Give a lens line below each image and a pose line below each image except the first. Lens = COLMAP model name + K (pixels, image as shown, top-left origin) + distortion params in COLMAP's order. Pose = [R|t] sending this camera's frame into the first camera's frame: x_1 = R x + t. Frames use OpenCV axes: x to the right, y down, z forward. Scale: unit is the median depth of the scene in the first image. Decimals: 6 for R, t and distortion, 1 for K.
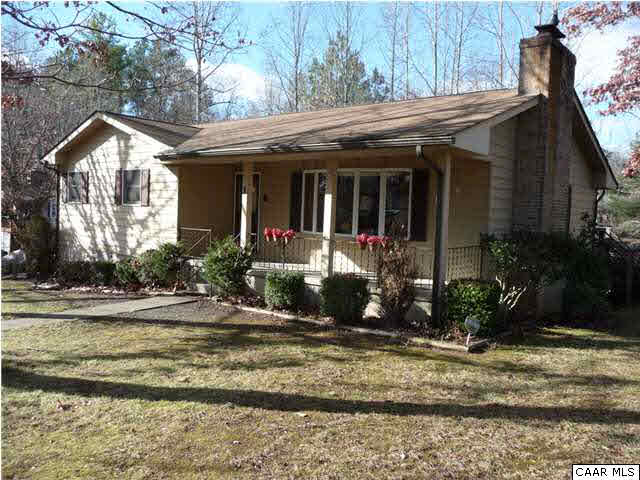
lens RADIAL K [[538.2, 0, 318.9], [0, 538.2, 243.5], [0, 0, 1]] dist [-0.034852, 0.018513]
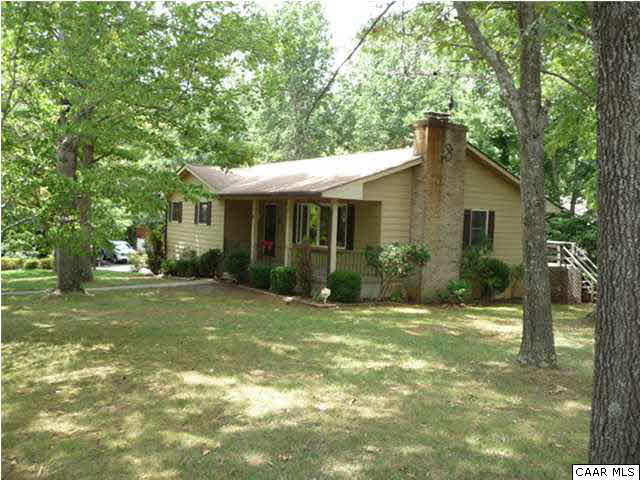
lens RADIAL K [[538.2, 0, 323.0], [0, 538.2, 239.3], [0, 0, 1]] dist [-0.034852, 0.018513]
pose [[0.966372, 0.014147, -0.256758, 0.397536], [-0.022146, 0.999355, -0.028287, 0.008893], [0.256193, 0.033021, 0.966062, -0.424546]]
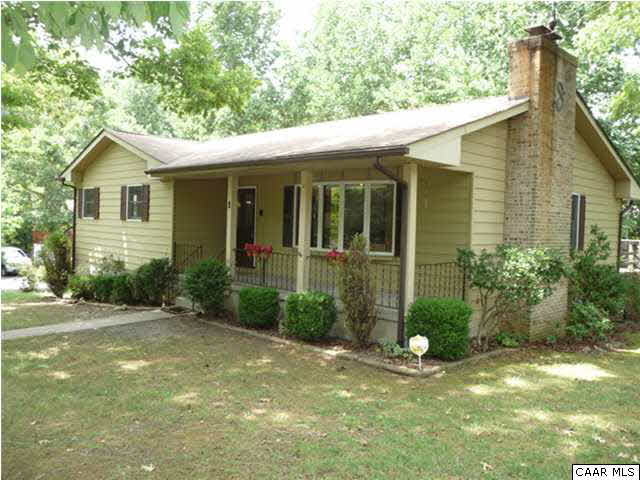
lens RADIAL K [[538.2, 0, 319.7], [0, 538.2, 238.1], [0, 0, 1]] dist [-0.034852, 0.018513]
pose [[0.994629, -0.001087, -0.103498, 0.106324], [-0.002649, 0.999350, -0.035959, -0.002283], [0.103470, 0.036040, 0.993979, 0.029634]]
